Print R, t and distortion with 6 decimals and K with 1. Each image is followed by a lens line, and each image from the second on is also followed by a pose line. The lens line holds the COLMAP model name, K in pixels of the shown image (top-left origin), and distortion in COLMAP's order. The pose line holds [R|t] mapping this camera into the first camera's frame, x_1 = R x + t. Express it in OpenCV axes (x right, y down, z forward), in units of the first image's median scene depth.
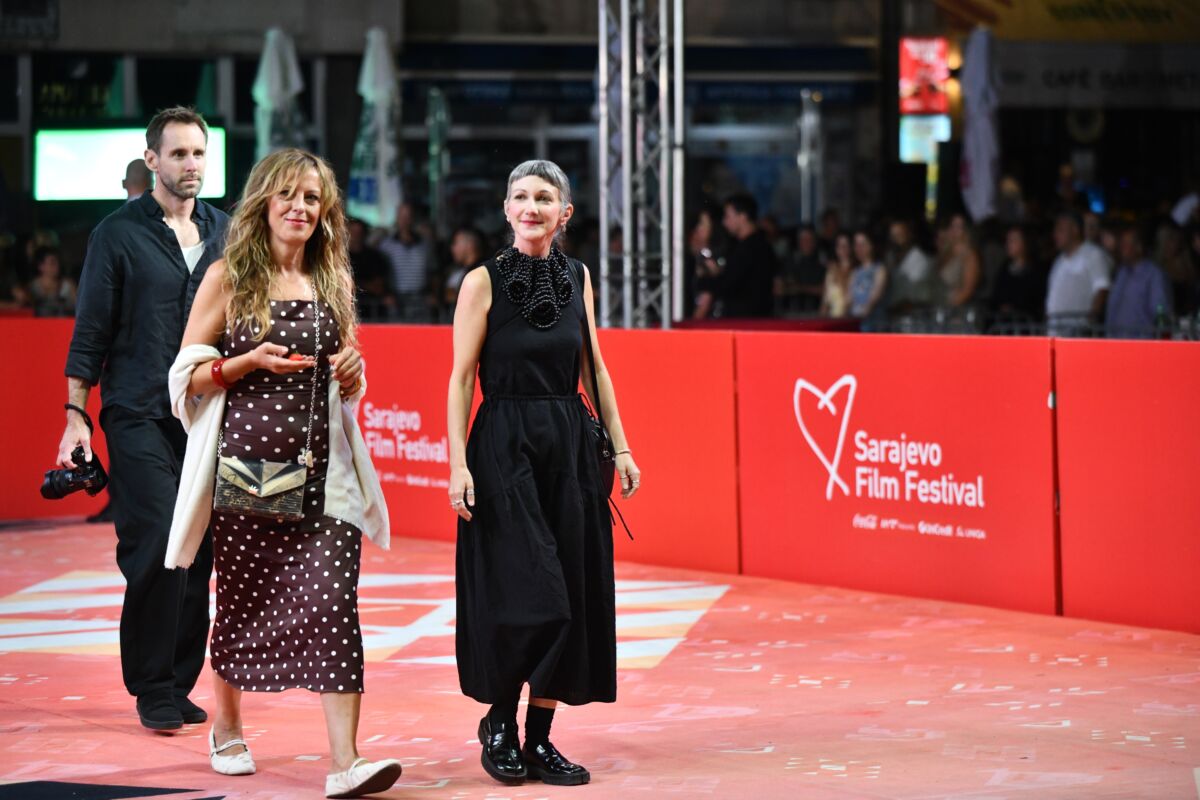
lens RADIAL K [[4116.9, 0, 670.5], [0, 4116.9, 398.9], [0, 0, 1]] dist [0.275657, 0.000000]
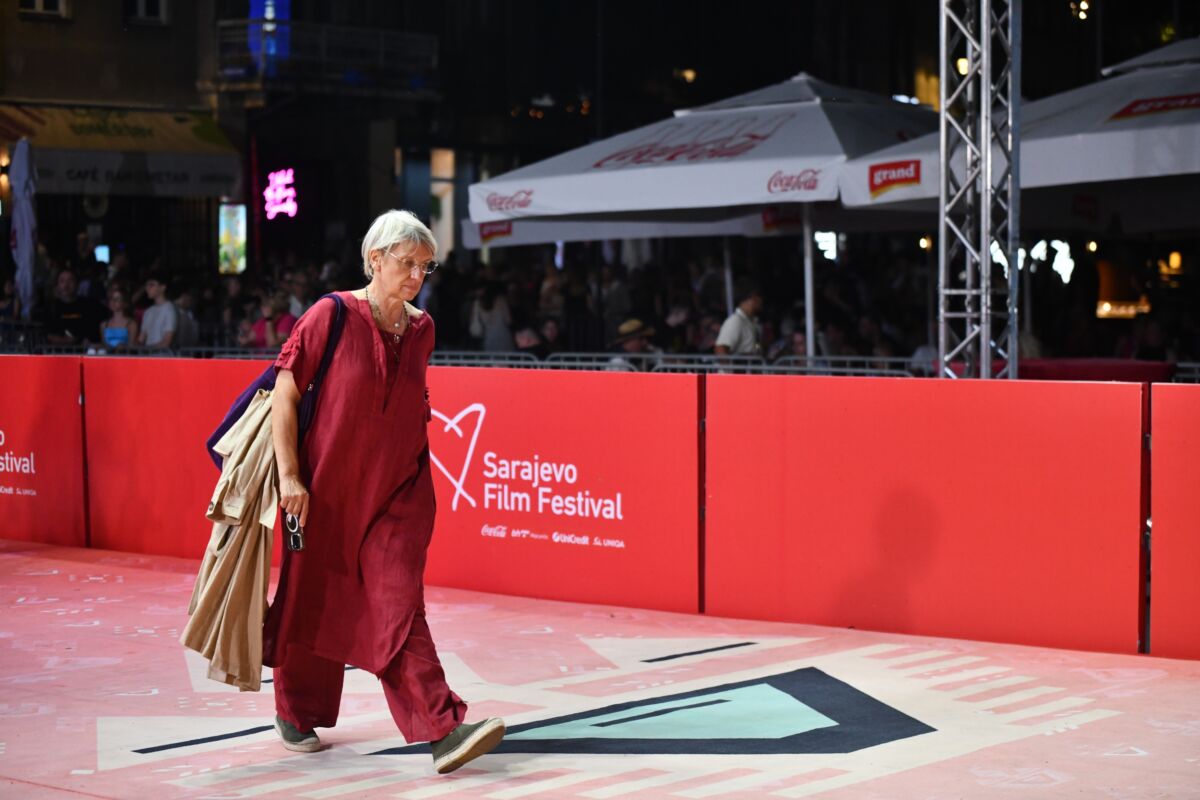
lens RADIAL K [[2677.8, 0, 598.7], [0, 2677.8, 402.4], [0, 0, 1]] dist [-0.156152, 0.000000]
pose [[0.945761, 0.002881, 0.324851, -0.168334], [-0.004107, 0.999987, 0.003087, -0.008440], [-0.324838, -0.004254, 0.945760, 0.289438]]
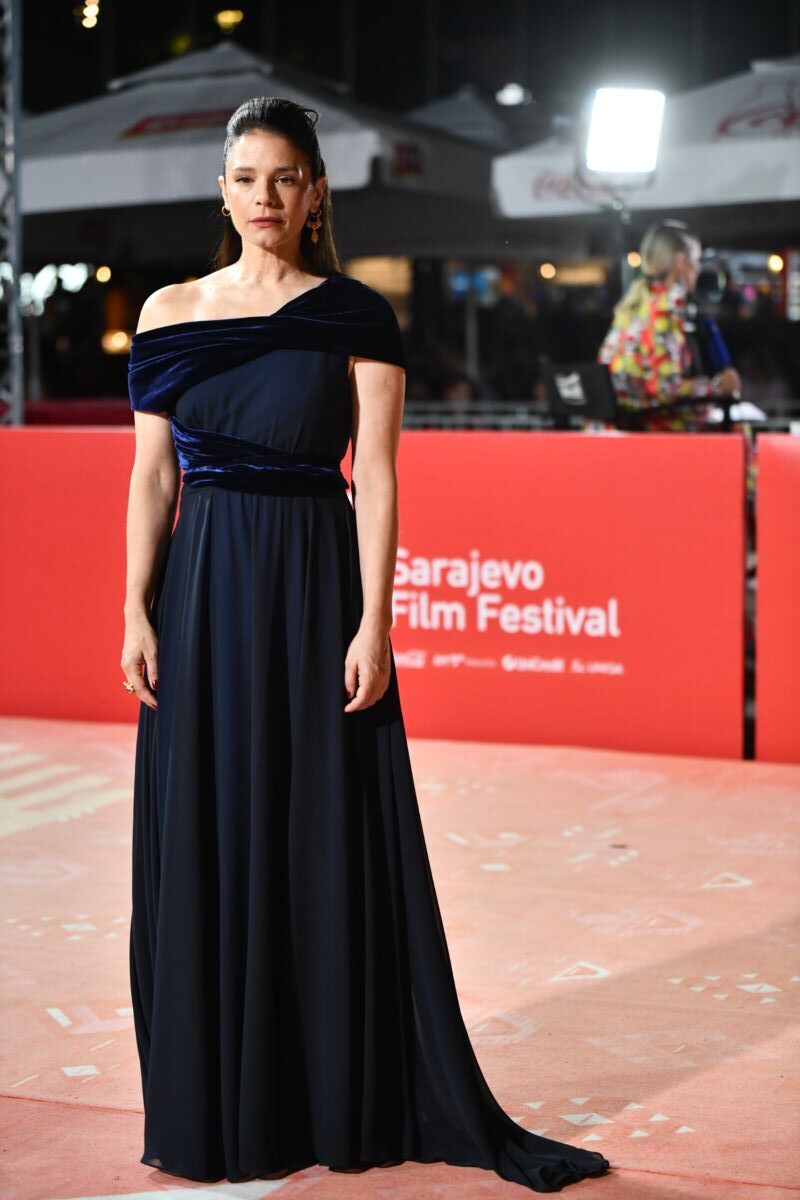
lens RADIAL K [[2810.5, 0, 401.6], [0, 2810.5, 595.6], [0, 0, 1]] dist [-0.047541, 0.000000]
pose [[0.770795, -0.048520, 0.635233, -0.313048], [0.015014, 0.998202, 0.058025, -0.015482], [-0.636906, -0.035188, 0.770138, 0.571860]]
